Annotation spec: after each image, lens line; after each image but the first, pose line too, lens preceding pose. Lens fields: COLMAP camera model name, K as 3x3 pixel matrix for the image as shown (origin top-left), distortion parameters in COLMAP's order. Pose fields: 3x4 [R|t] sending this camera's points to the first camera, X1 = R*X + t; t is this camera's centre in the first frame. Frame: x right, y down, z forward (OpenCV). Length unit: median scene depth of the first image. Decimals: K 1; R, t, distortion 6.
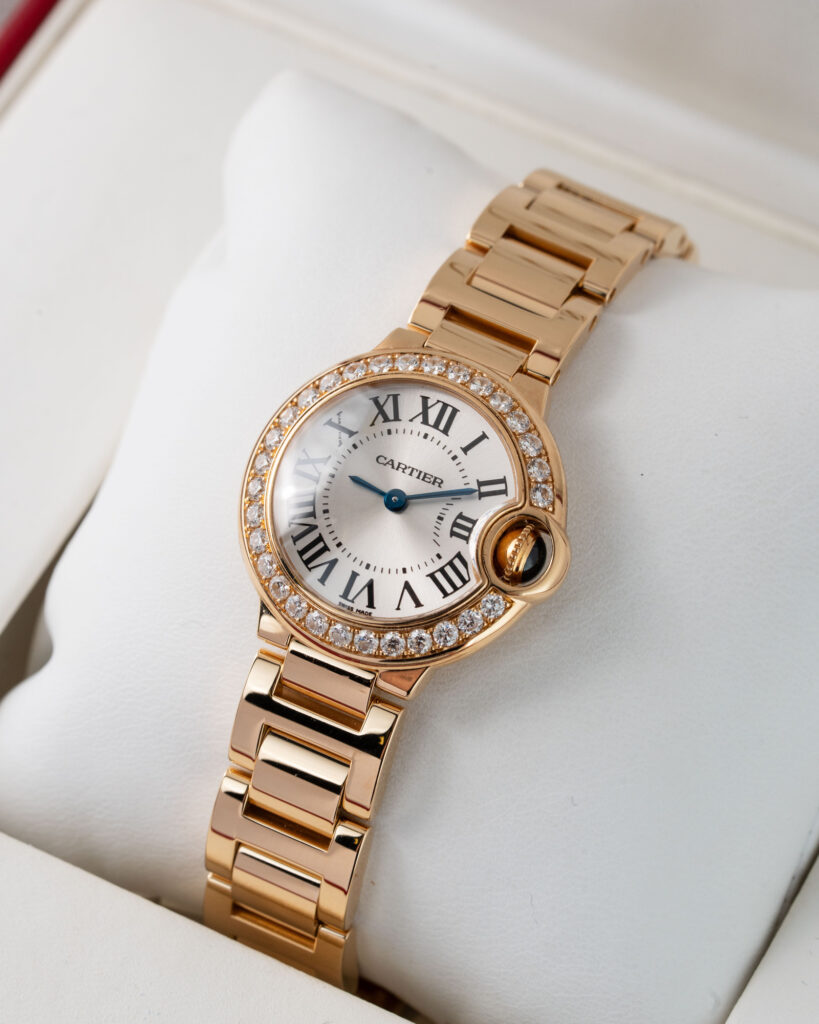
lens RADIAL K [[5308.7, 0, 409.5], [0, 5308.7, 512.0], [0, 0, 1]] dist [0.630916, 10.142998]
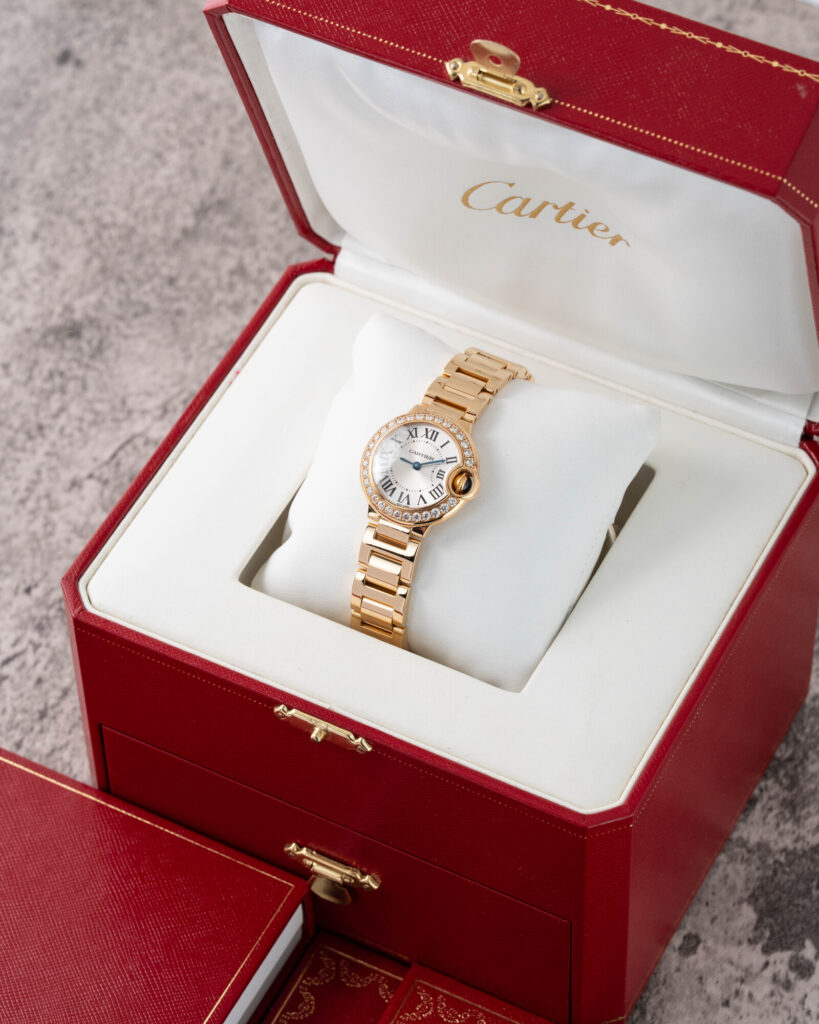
lens RADIAL K [[5308.7, 0, 409.5], [0, 5308.7, 512.0], [0, 0, 1]] dist [0.630916, 10.142998]
pose [[0.999337, -0.024777, -0.026672, 0.066240], [0.023234, 0.998122, -0.056686, 0.176937], [0.028026, 0.056029, 0.998036, -1.736454]]
